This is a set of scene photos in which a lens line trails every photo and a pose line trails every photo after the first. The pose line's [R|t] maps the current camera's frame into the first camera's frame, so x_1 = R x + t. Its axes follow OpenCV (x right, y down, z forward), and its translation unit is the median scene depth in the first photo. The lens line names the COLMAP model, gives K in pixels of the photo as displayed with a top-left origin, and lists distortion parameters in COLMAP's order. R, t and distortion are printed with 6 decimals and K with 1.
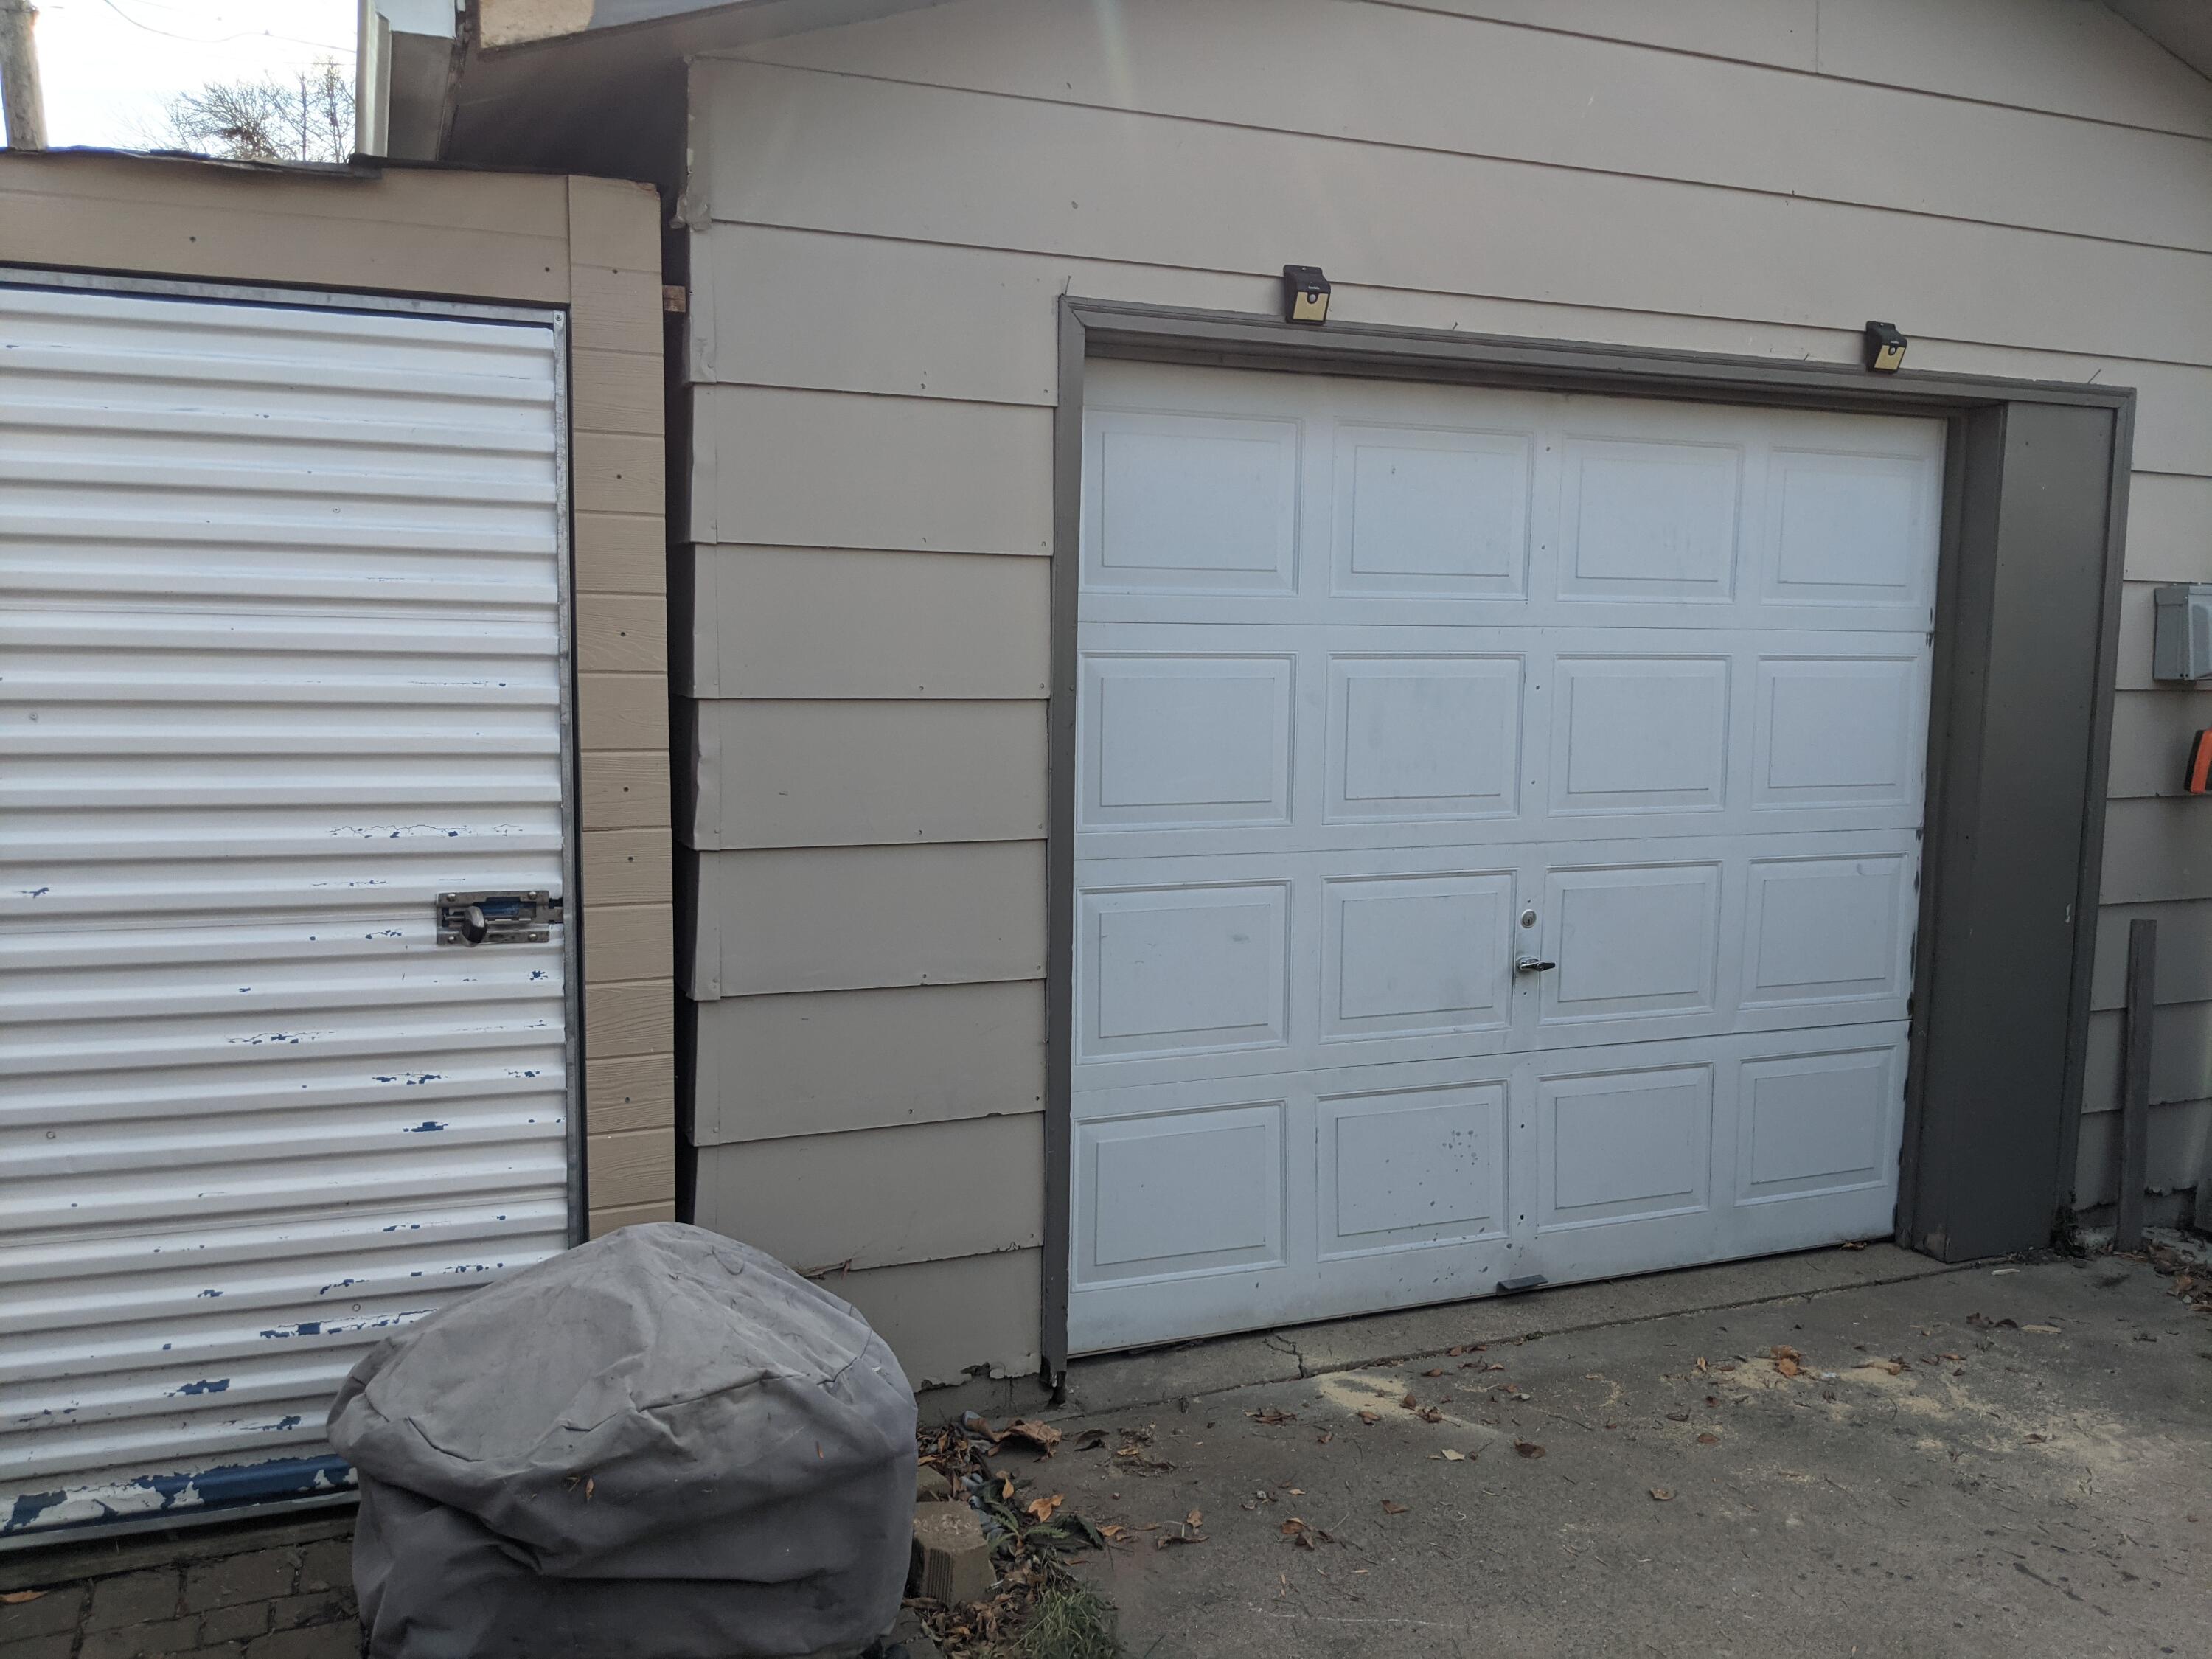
lens RADIAL K [[1795.4, 0, 1100.1], [0, 1795.4, 852.9], [0, 0, 1]] dist [0.067497, -0.132573]
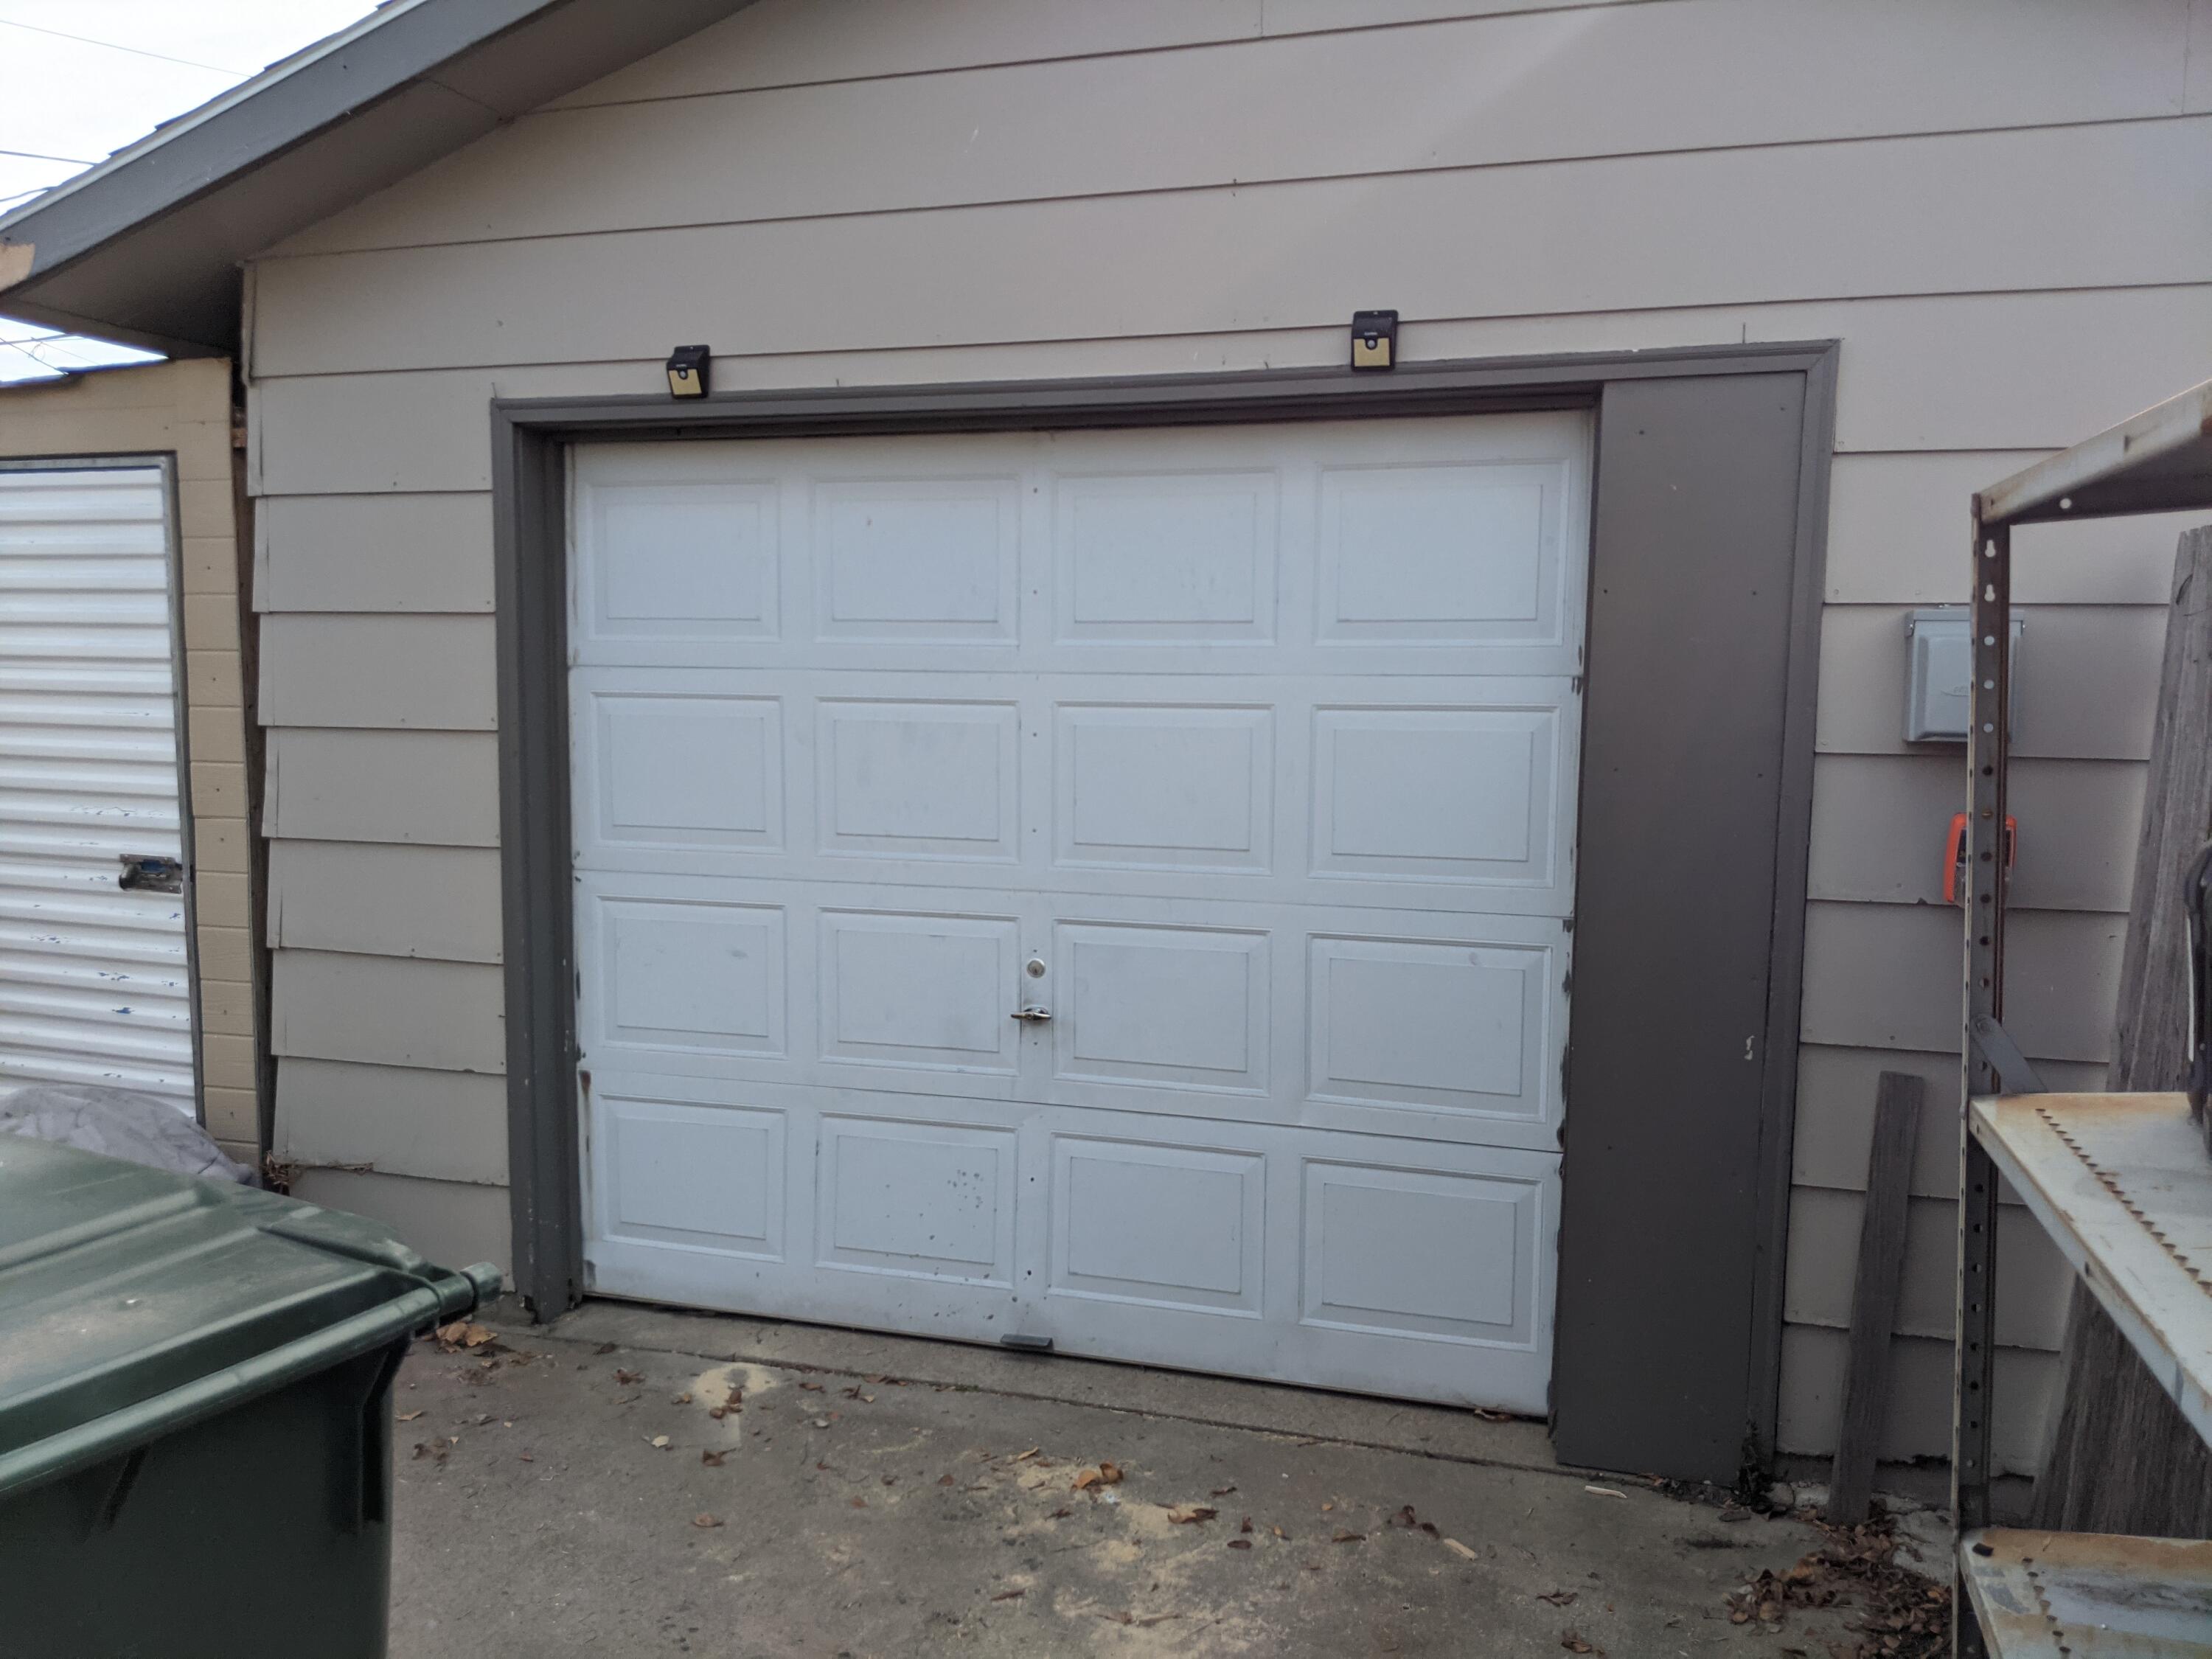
lens RADIAL K [[1795.4, 0, 1151.2], [0, 1795.4, 869.4], [0, 0, 1]] dist [0.067497, -0.132573]
pose [[0.768974, 0.069640, -0.635475, 0.975591], [-0.073136, 0.997106, 0.020770, -0.045574], [0.635083, 0.030504, 0.771842, 0.310286]]
